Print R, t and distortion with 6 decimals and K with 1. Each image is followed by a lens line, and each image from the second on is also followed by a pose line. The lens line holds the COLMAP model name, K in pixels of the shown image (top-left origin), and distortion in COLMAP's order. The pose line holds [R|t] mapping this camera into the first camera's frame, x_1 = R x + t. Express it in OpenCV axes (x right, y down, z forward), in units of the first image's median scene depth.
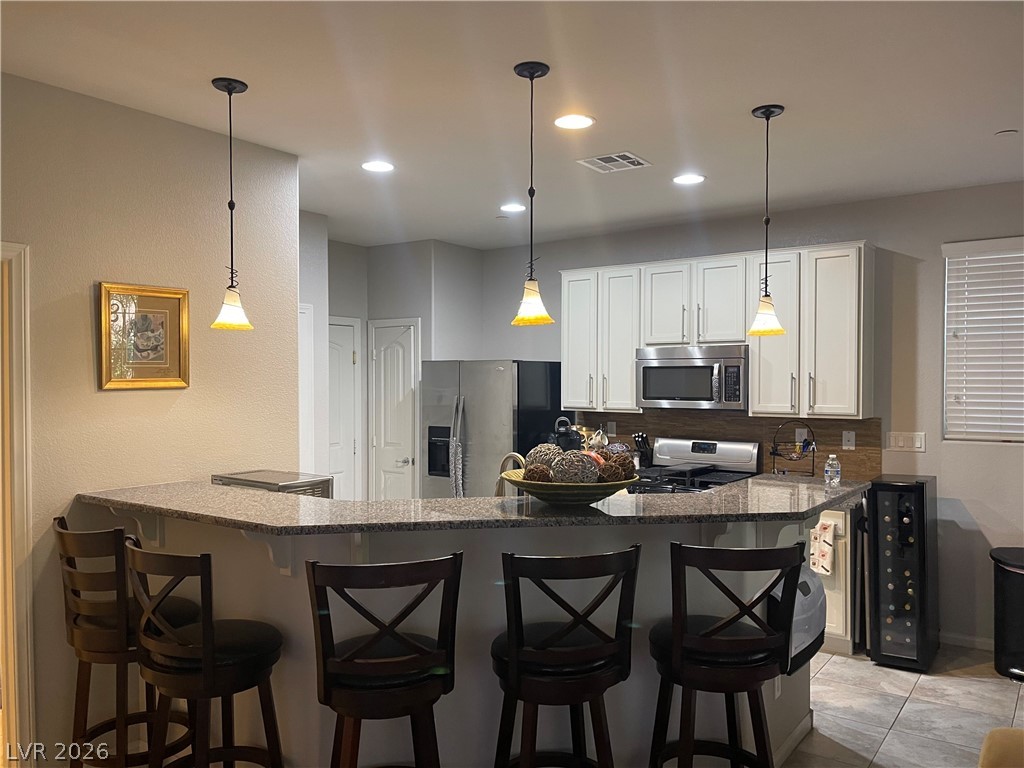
lens RADIAL K [[775.4, 0, 512.4], [0, 775.4, 383.1], [0, 0, 1]] dist [0.041706, -0.052937]
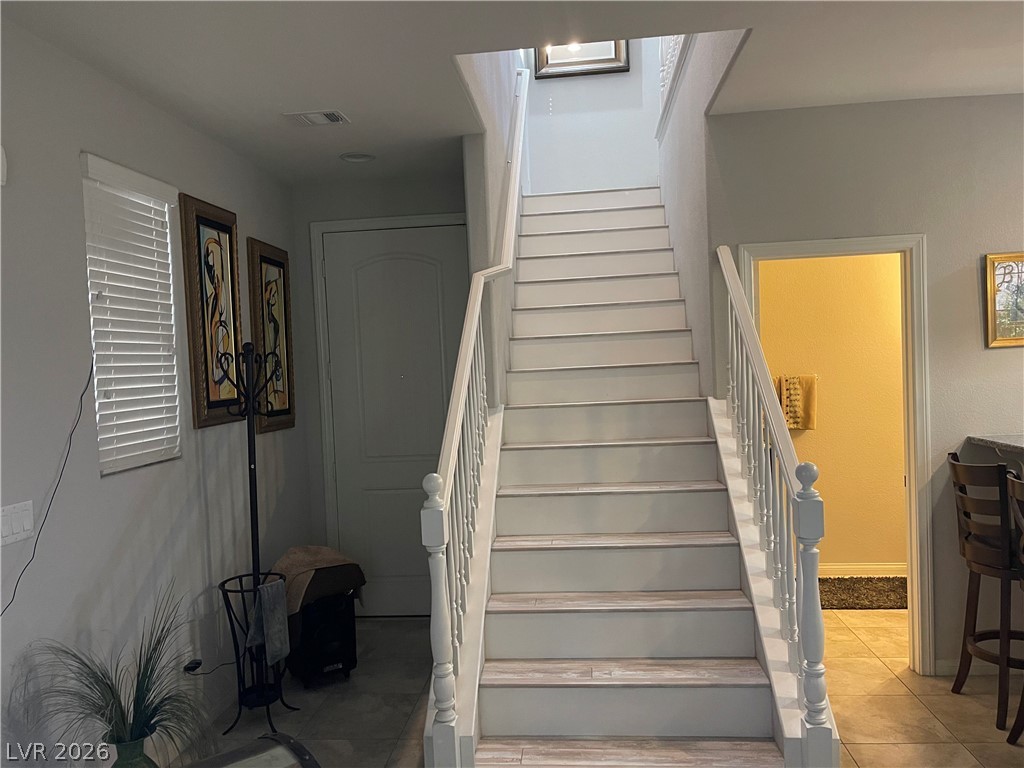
lens RADIAL K [[775.4, 0, 509.5], [0, 775.4, 384.3], [0, 0, 1]] dist [0.041706, -0.052937]
pose [[0.501122, 0.011716, -0.865297, 0.127019], [0.029539, 0.999094, 0.030634, 0.006286], [0.864872, -0.040911, 0.500322, -0.202323]]
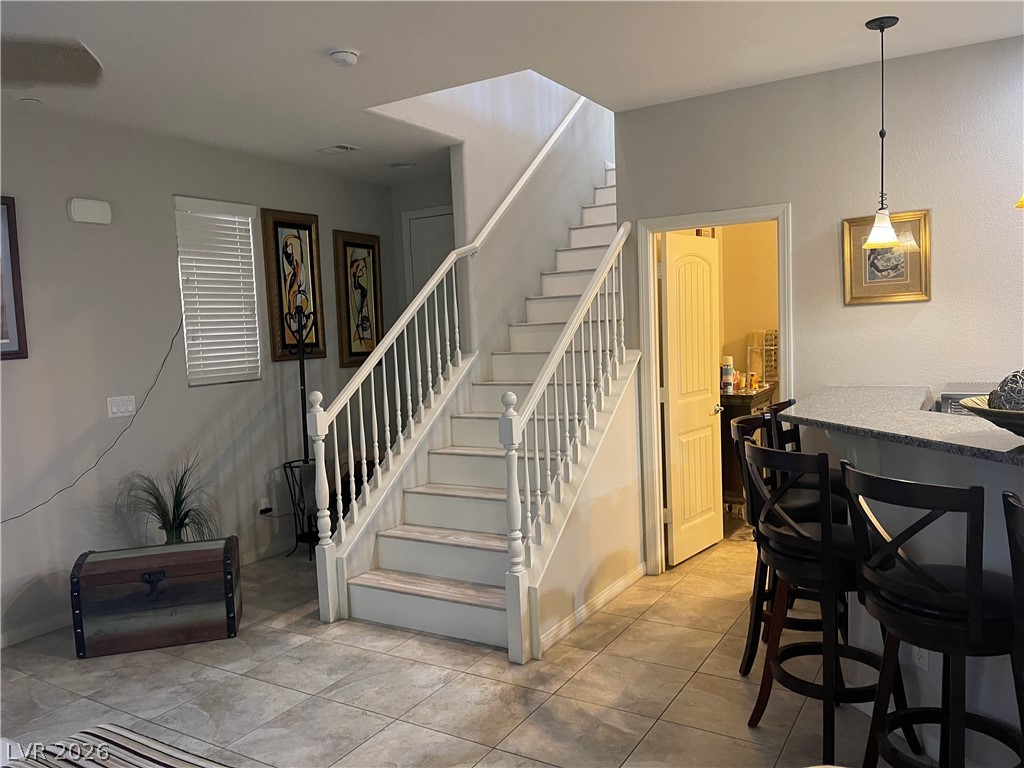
lens RADIAL K [[775.4, 0, 508.2], [0, 775.4, 384.1], [0, 0, 1]] dist [0.041706, -0.052937]
pose [[0.080113, 0.078828, -0.993664, 0.733977], [0.031163, 0.996183, 0.081540, 0.016568], [0.996299, -0.037498, 0.077350, 0.388751]]
